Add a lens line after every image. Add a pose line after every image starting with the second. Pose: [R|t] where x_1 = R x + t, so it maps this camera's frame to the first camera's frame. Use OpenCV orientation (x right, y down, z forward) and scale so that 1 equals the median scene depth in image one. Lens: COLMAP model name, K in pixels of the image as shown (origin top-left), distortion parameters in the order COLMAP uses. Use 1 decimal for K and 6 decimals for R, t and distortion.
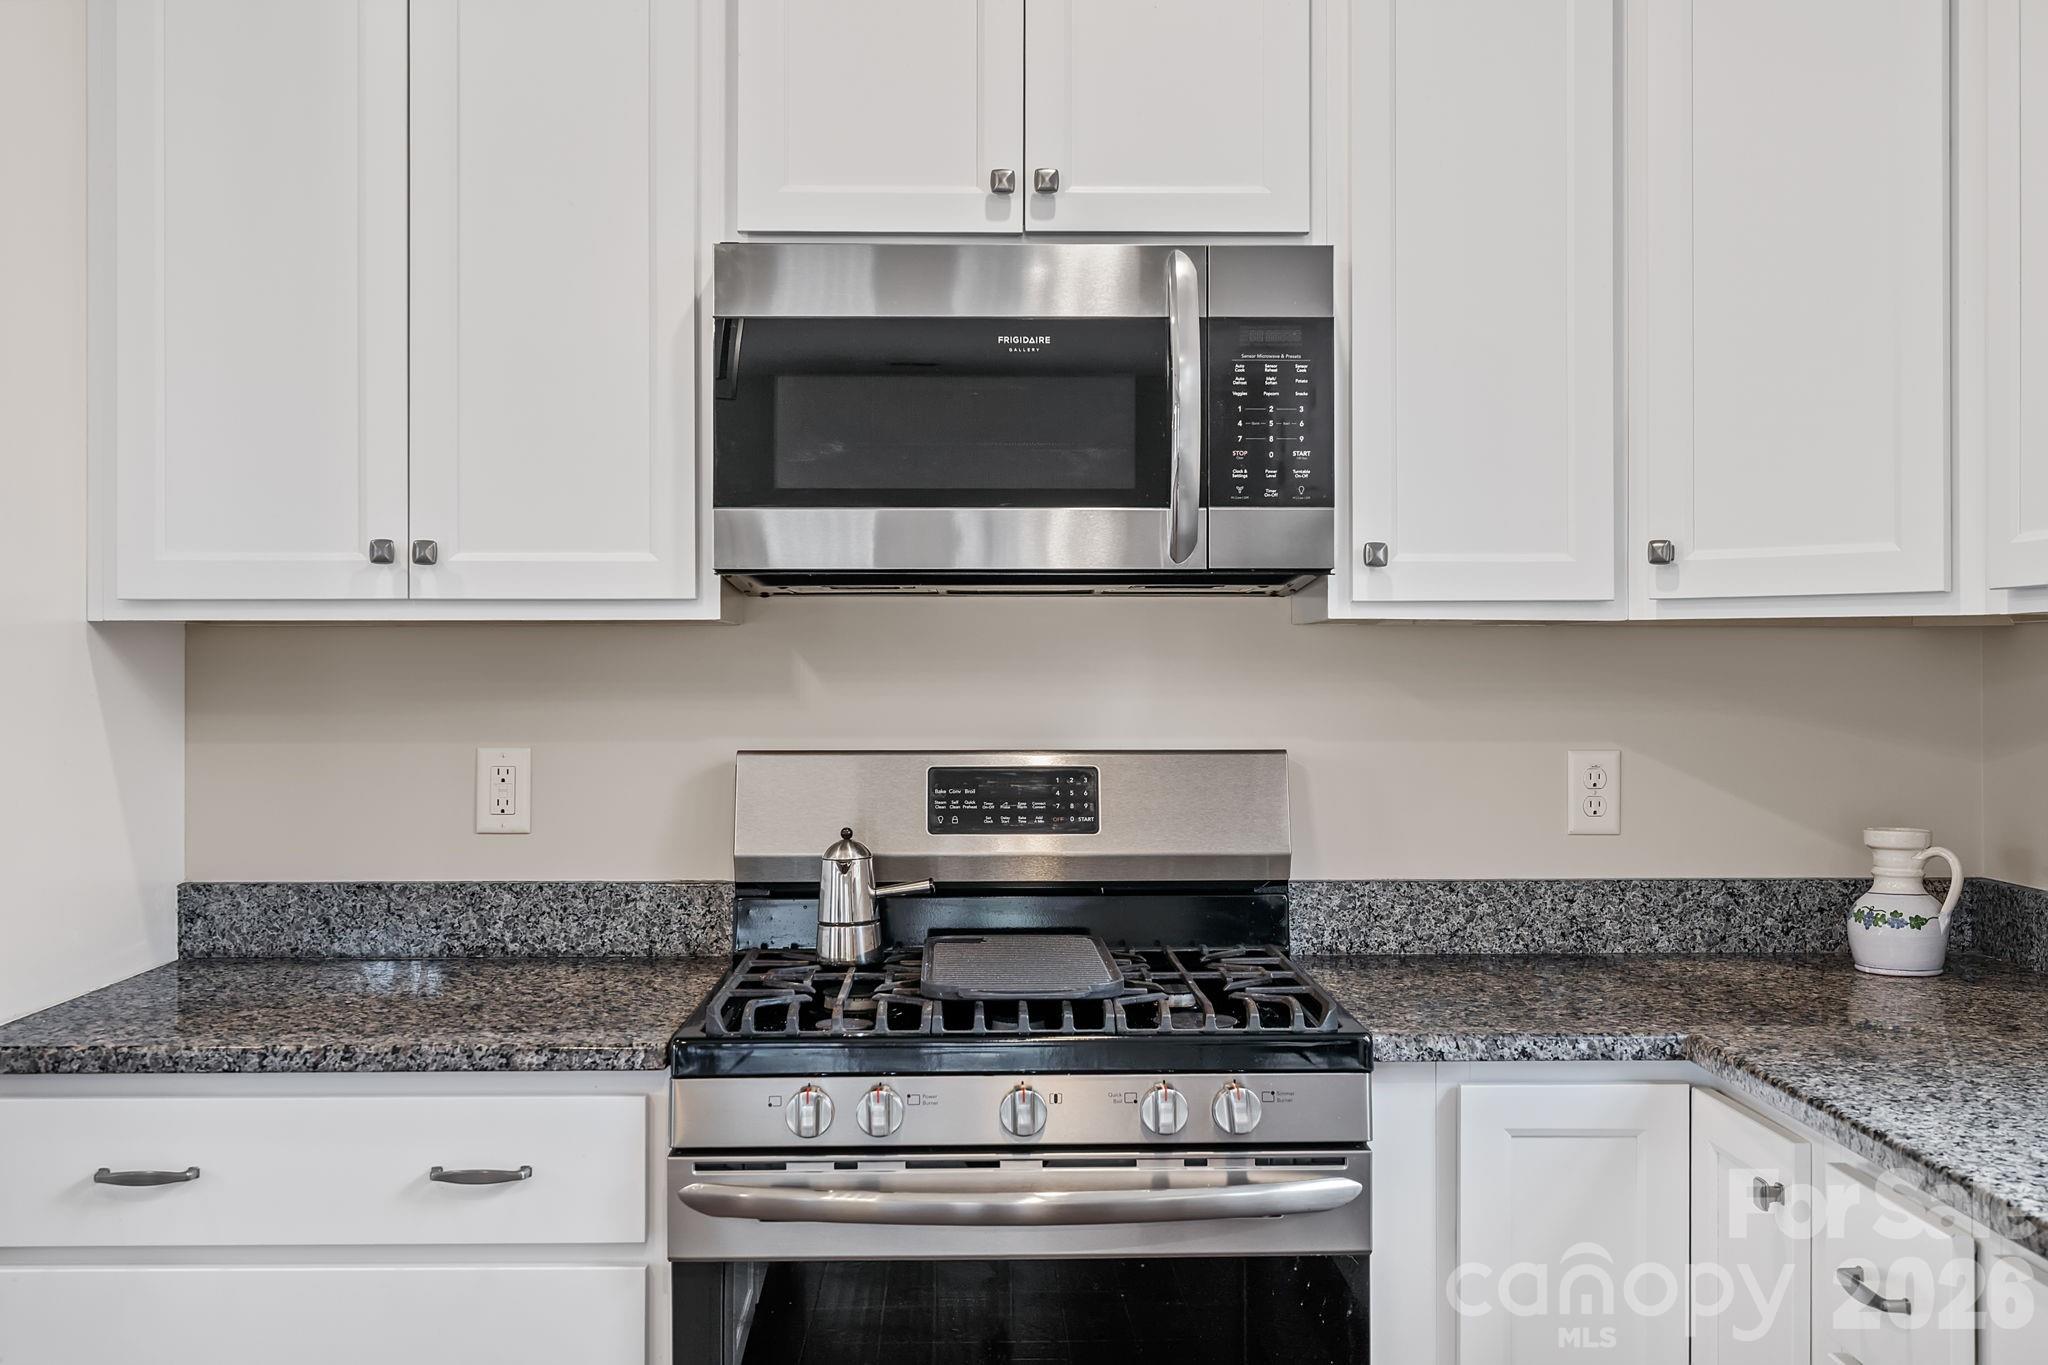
lens RADIAL K [[2042.6, 0, 1024.0], [0, 2042.6, 682.5], [0, 0, 1]] dist [0.006990, 0.011397]
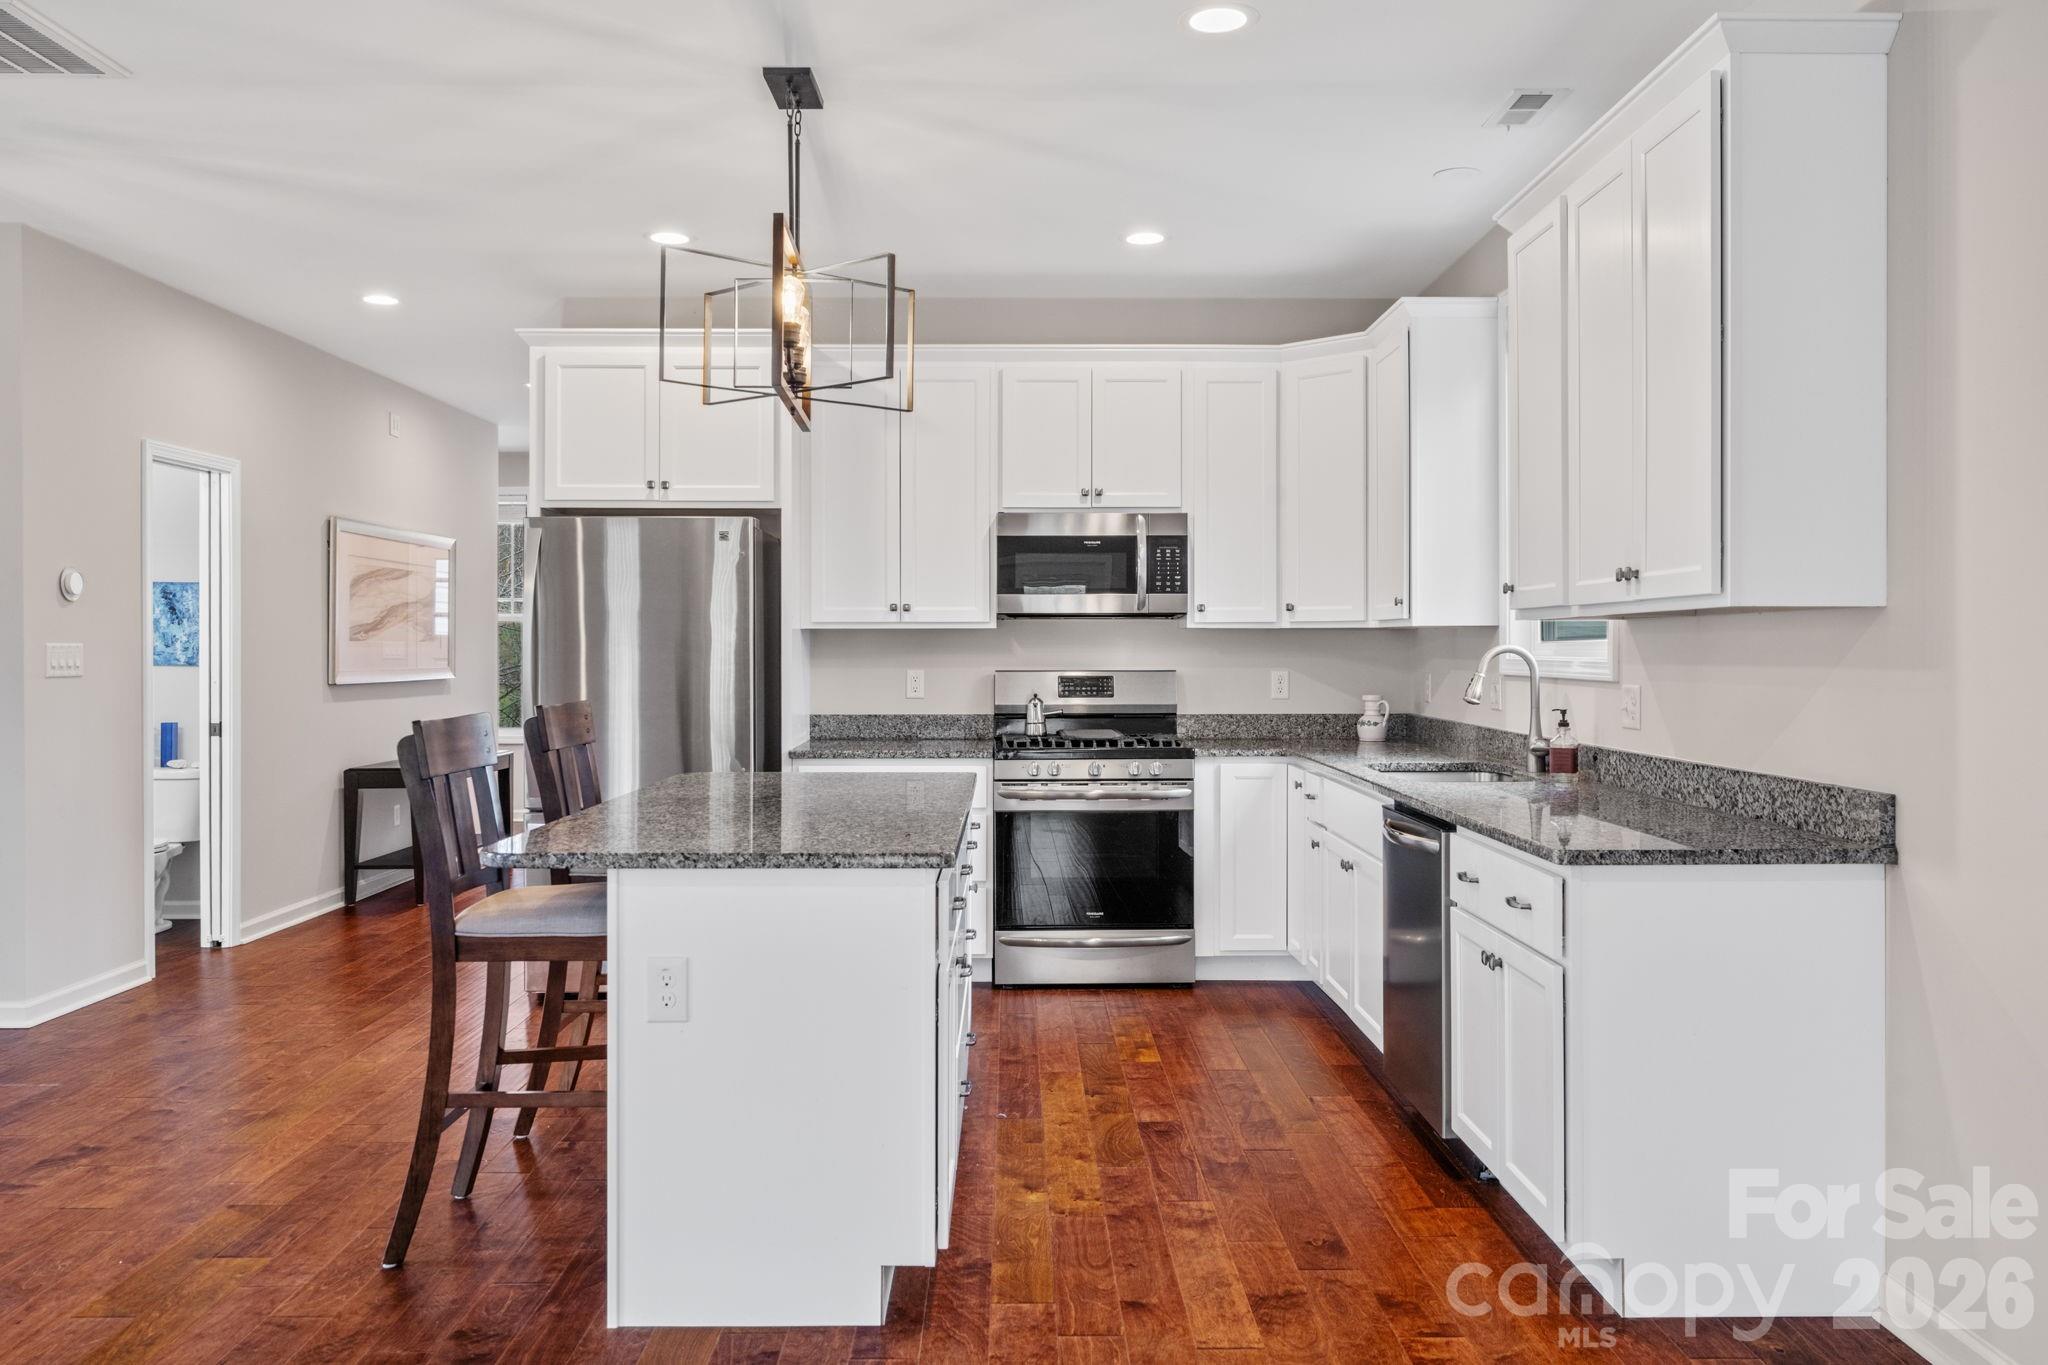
lens RADIAL K [[1588.6, 0, 1019.2], [0, 1588.6, 659.5], [0, 0, 1]] dist [0.014432, 0.001633]
pose [[0.999977, -0.000506, -0.006738, -0.097784], [0.000529, 0.999994, 0.003397, 0.009744], [0.006737, -0.003401, 0.999972, -1.511435]]
